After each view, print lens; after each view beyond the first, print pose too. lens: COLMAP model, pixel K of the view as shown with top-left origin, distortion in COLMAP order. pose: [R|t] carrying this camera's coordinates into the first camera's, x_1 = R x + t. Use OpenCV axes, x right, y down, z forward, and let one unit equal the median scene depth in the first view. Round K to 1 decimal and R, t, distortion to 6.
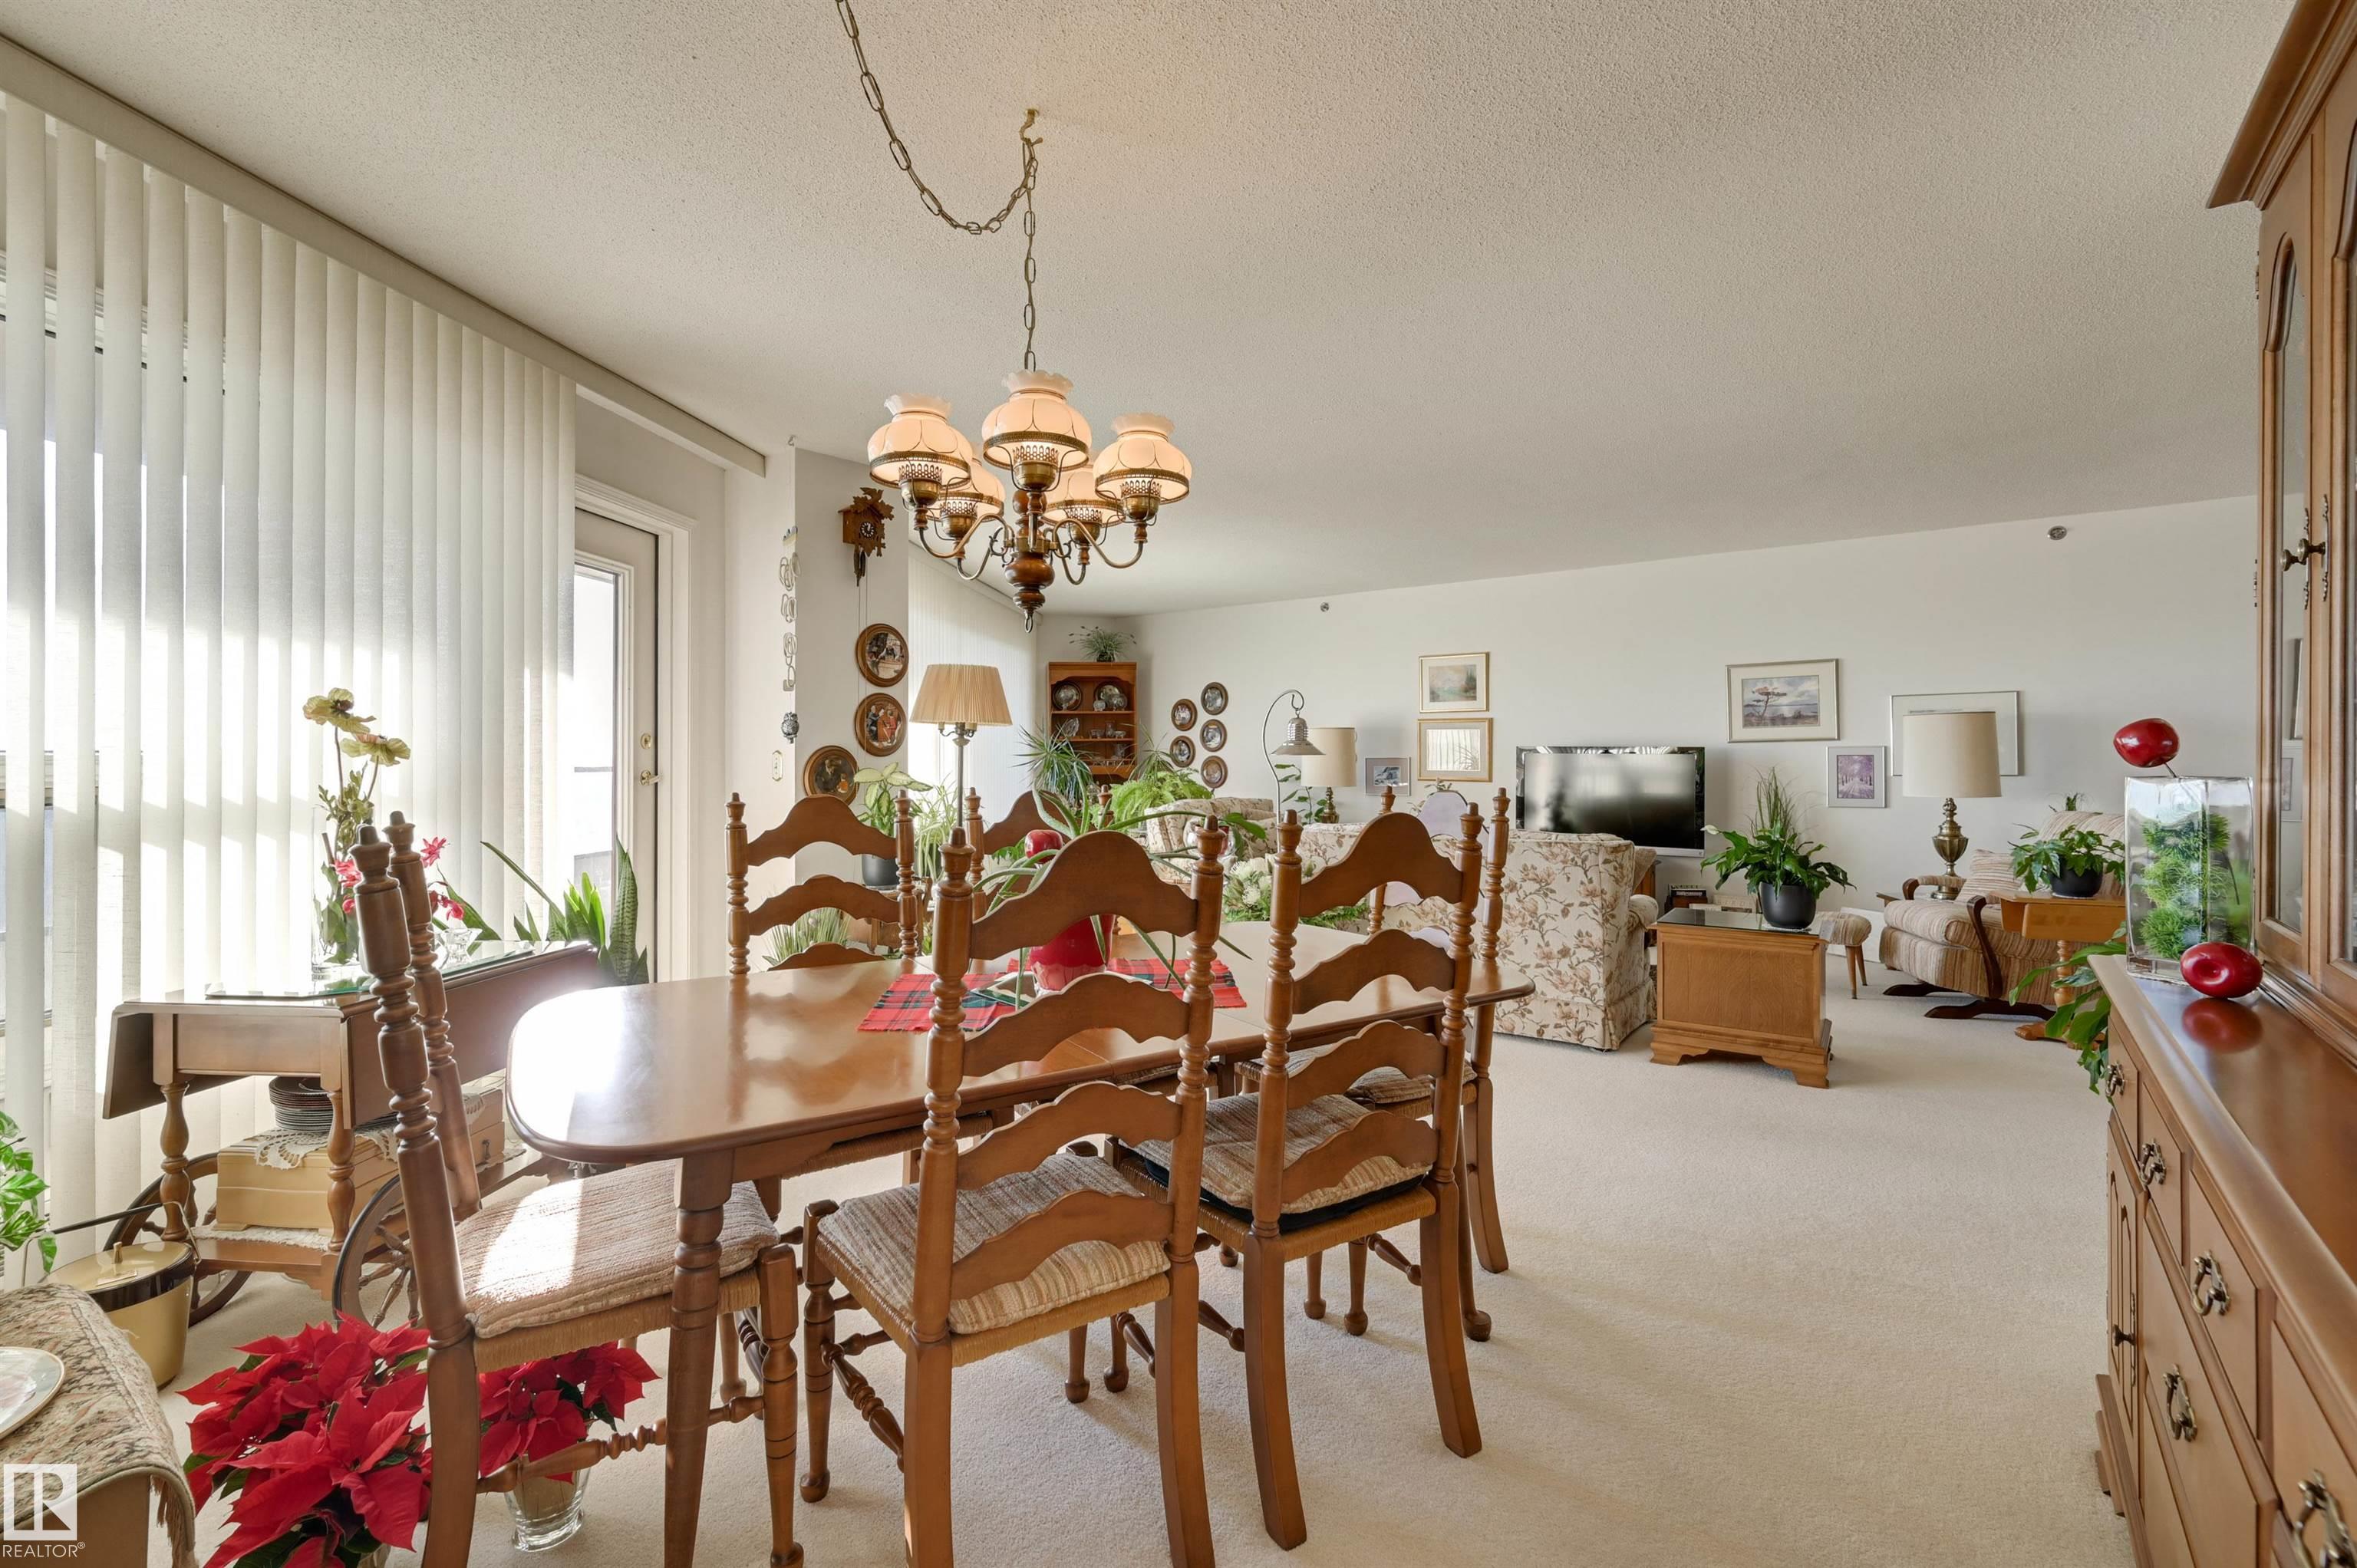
lens RADIAL K [[1028.4, 0, 1188.0], [0, 1028.4, 743.3], [0, 0, 1]] dist [0.000807, 0.000074]
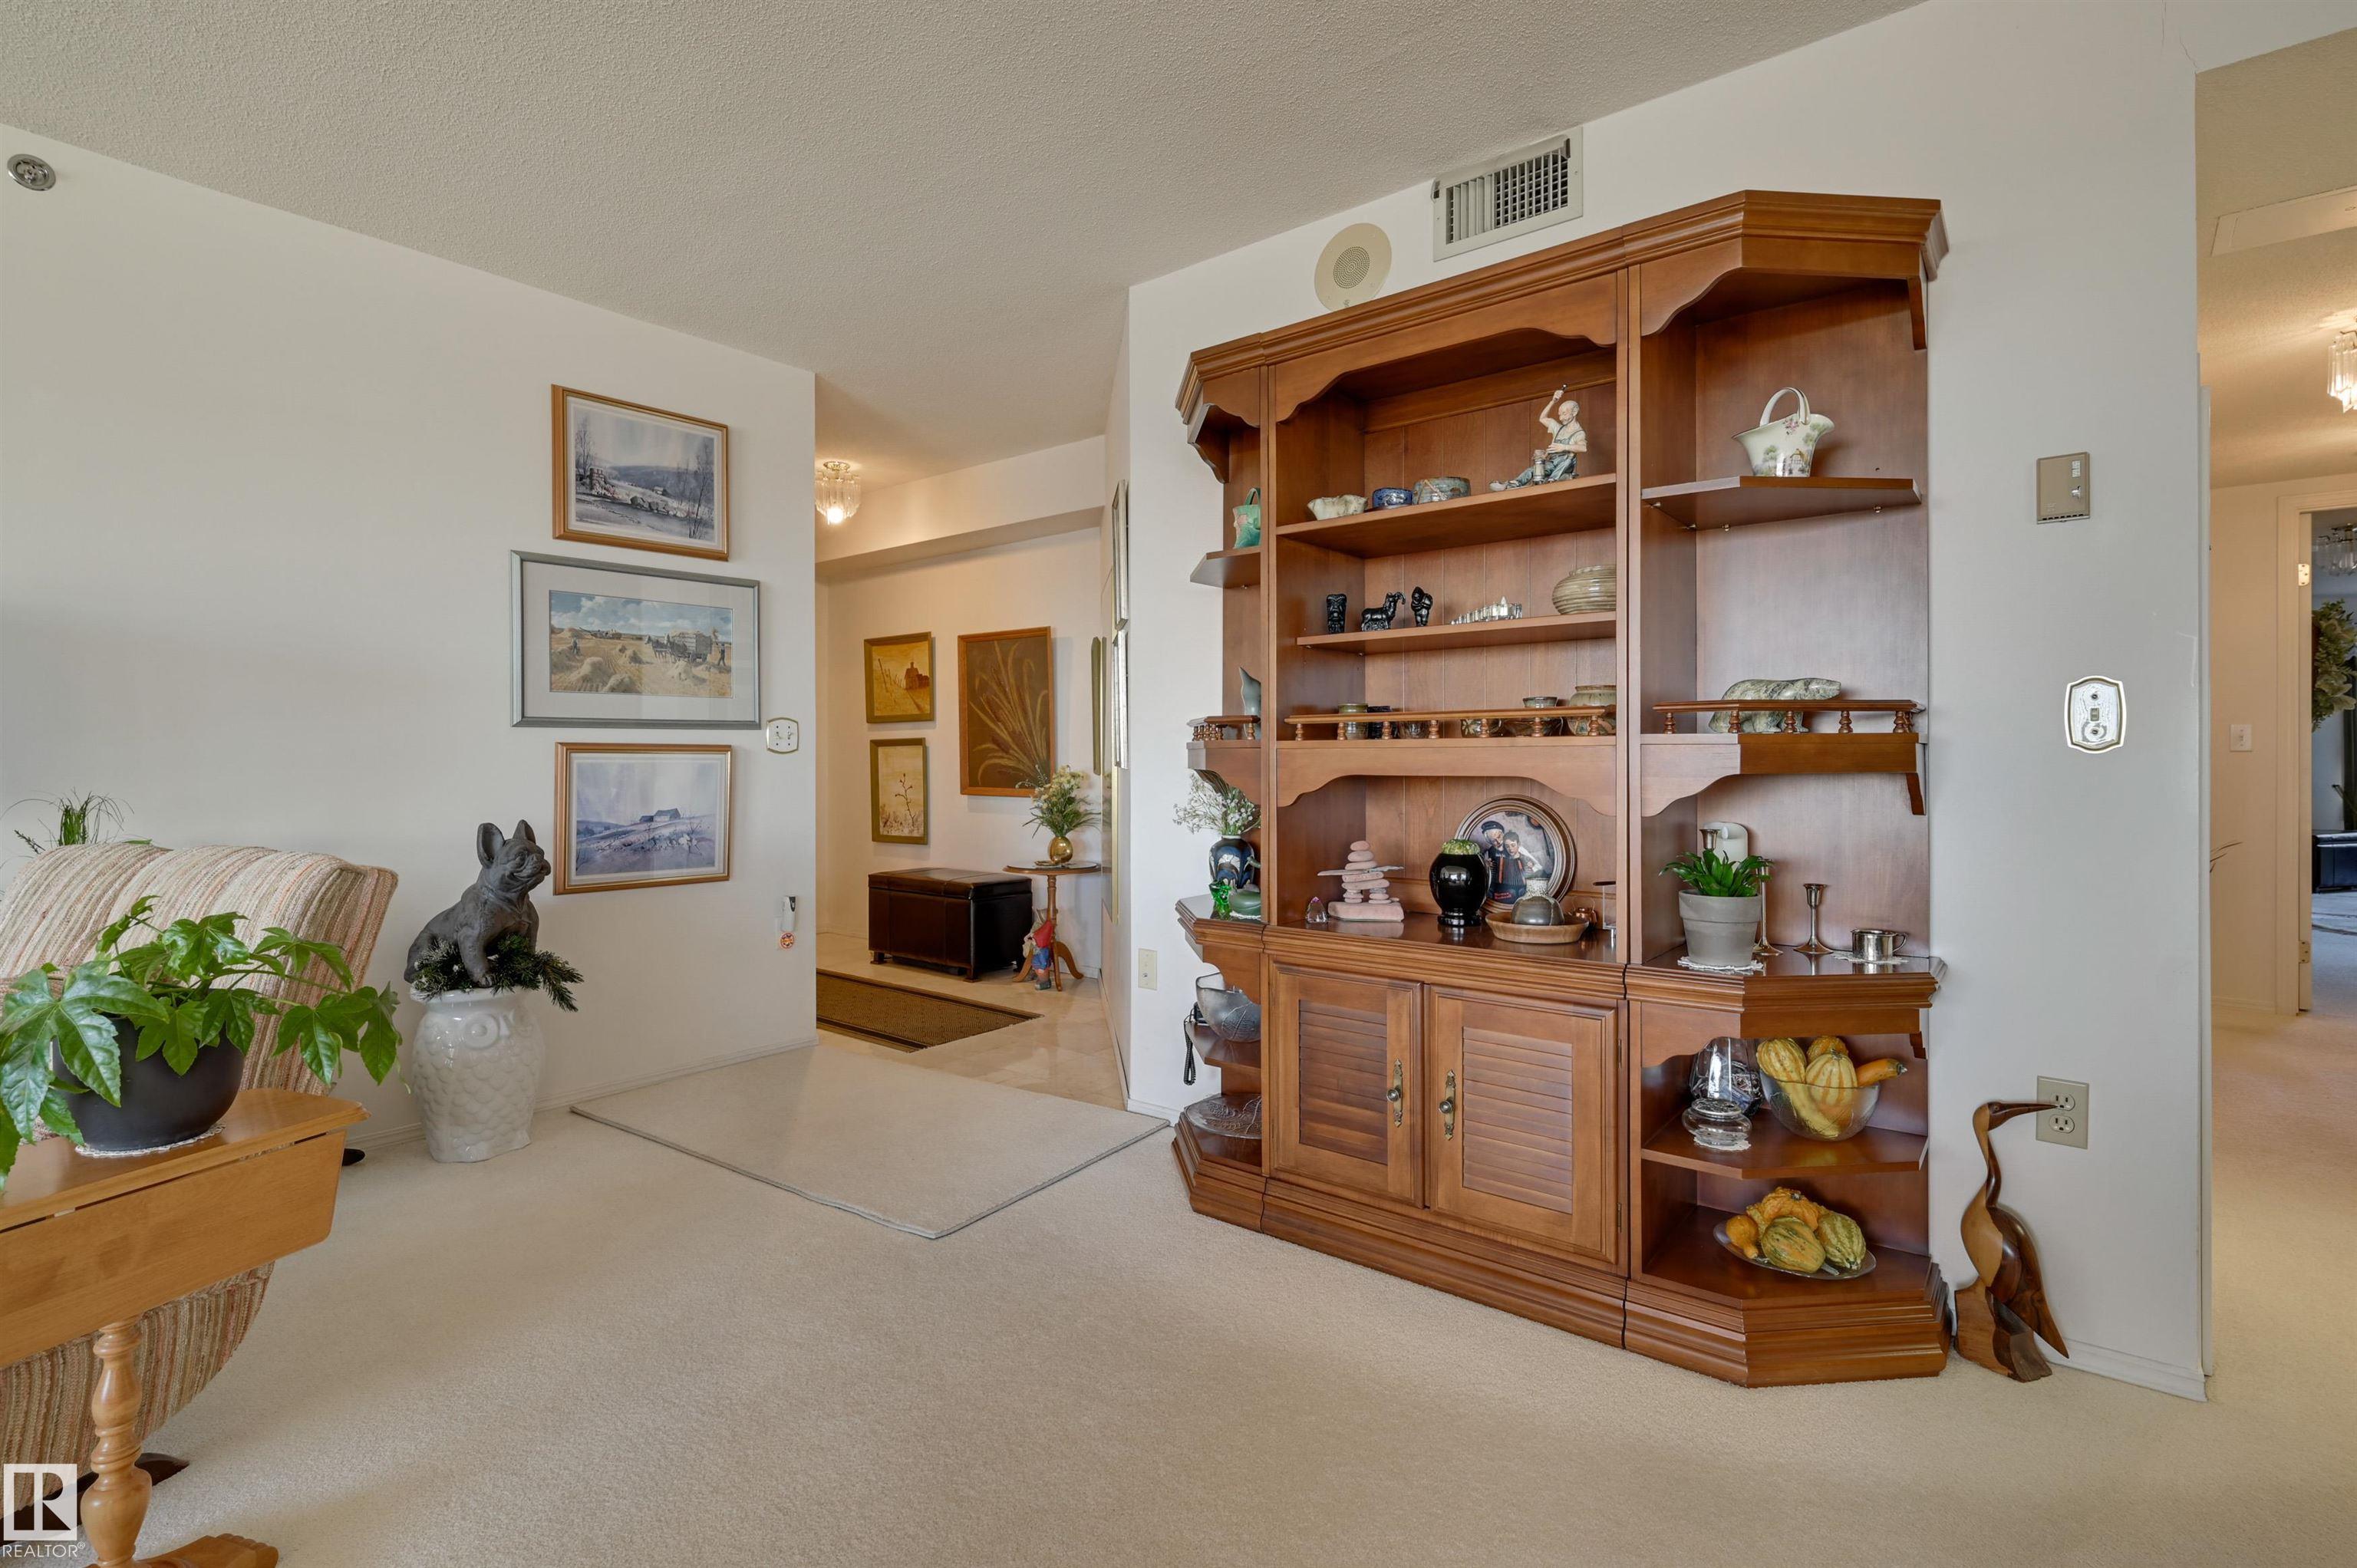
lens RADIAL K [[1122.1, 0, 1182.5], [0, 1122.1, 751.0], [0, 0, 1]] dist [0.001790, -0.000049]
pose [[0.036941, 0.004450, 0.999308, 0.548820], [-0.006547, 0.999970, -0.004211, 0.036449], [-0.999296, -0.006387, 0.036969, 0.693712]]
